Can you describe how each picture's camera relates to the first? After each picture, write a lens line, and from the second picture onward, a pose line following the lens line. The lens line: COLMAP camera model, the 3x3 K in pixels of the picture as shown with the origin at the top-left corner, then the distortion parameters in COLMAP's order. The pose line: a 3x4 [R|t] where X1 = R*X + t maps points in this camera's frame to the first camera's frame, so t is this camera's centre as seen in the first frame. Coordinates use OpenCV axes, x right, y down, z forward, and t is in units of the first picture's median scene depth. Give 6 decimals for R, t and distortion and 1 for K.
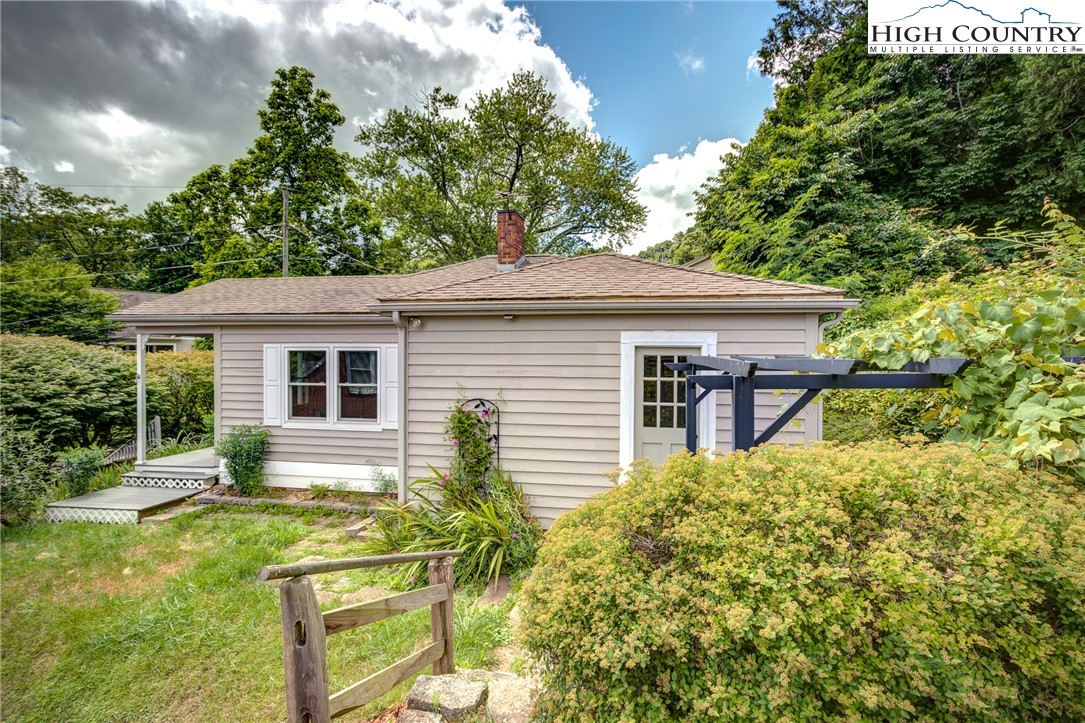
lens RADIAL K [[524.6, 0, 542.5], [0, 524.6, 361.5], [0, 0, 1]] dist [0.002290, 0.000111]
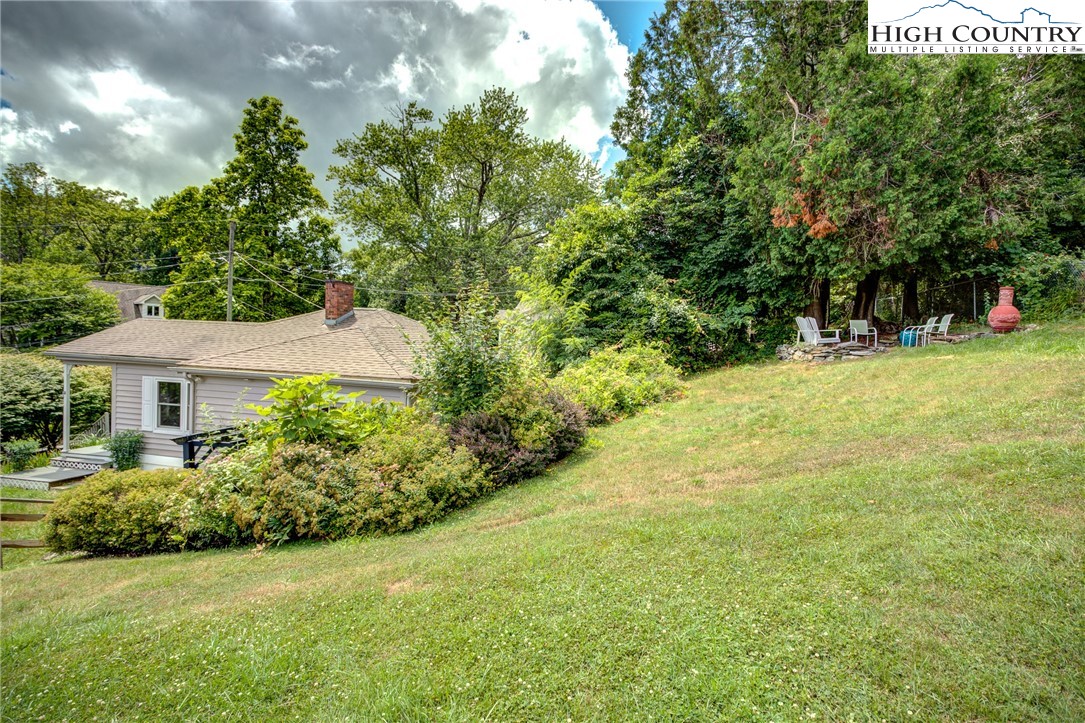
lens RADIAL K [[552.1, 0, 546.5], [0, 552.1, 363.9], [0, 0, 1]] dist [0.002312, 0.001058]
pose [[0.997881, 0.040832, -0.050667, 0.204956], [-0.039787, 0.998978, 0.021459, -0.043471], [0.051492, -0.019398, 0.998485, -0.150135]]
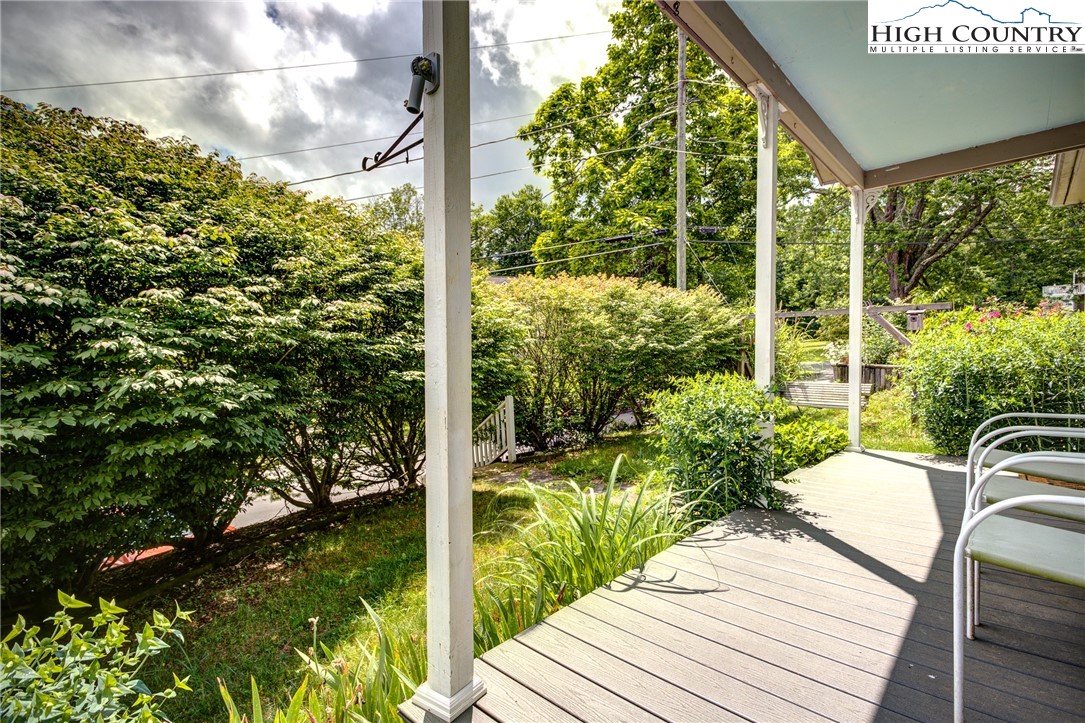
lens RADIAL K [[530.3, 0, 509.9], [0, 530.3, 341.1], [0, 0, 1]] dist [0.021935, 0.000379]
pose [[0.813959, -0.010400, -0.580829, -0.208698], [-0.004645, 0.999691, -0.024410, 0.031272], [0.580904, 0.022566, 0.813659, 0.280238]]
